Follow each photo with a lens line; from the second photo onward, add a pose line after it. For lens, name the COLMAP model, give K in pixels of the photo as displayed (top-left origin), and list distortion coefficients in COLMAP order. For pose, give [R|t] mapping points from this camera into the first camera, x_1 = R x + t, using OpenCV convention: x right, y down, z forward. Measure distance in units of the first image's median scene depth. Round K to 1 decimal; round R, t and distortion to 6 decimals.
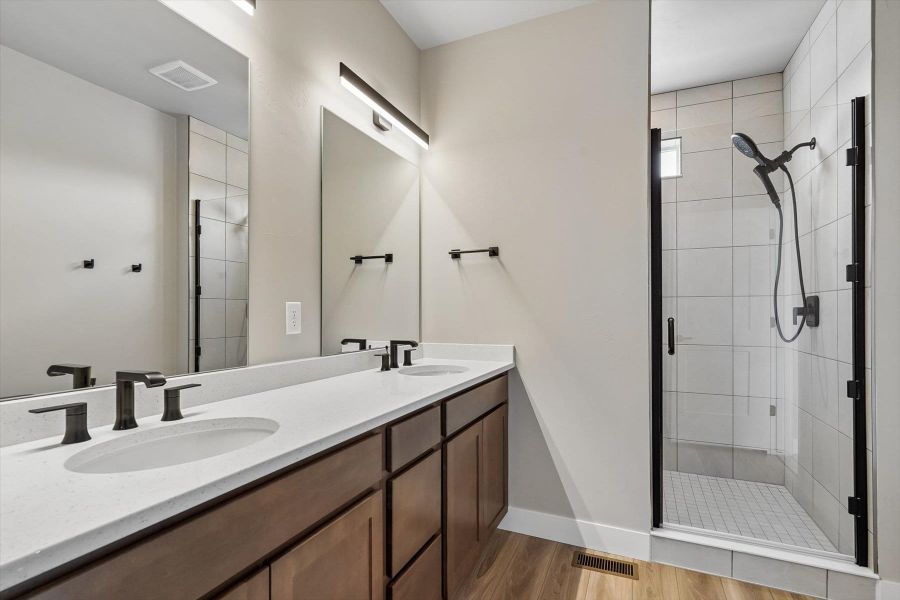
lens RADIAL K [[434.2, 0, 447.9], [0, 434.2, 302.9], [0, 0, 1]] dist [-0.000834, 0.000363]
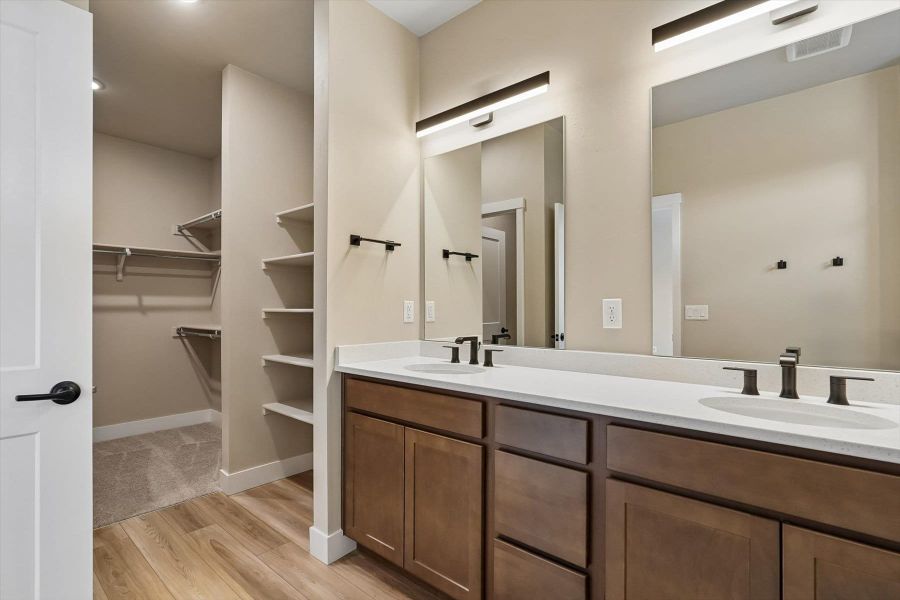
lens RADIAL K [[434.2, 0, 447.9], [0, 434.2, 302.9], [0, 0, 1]] dist [-0.000834, 0.000363]
pose [[-0.303103, -0.017855, -0.952791, 0.811031], [0.020741, 0.999464, -0.025328, 0.027459], [0.952732, -0.027438, -0.302570, 0.958254]]
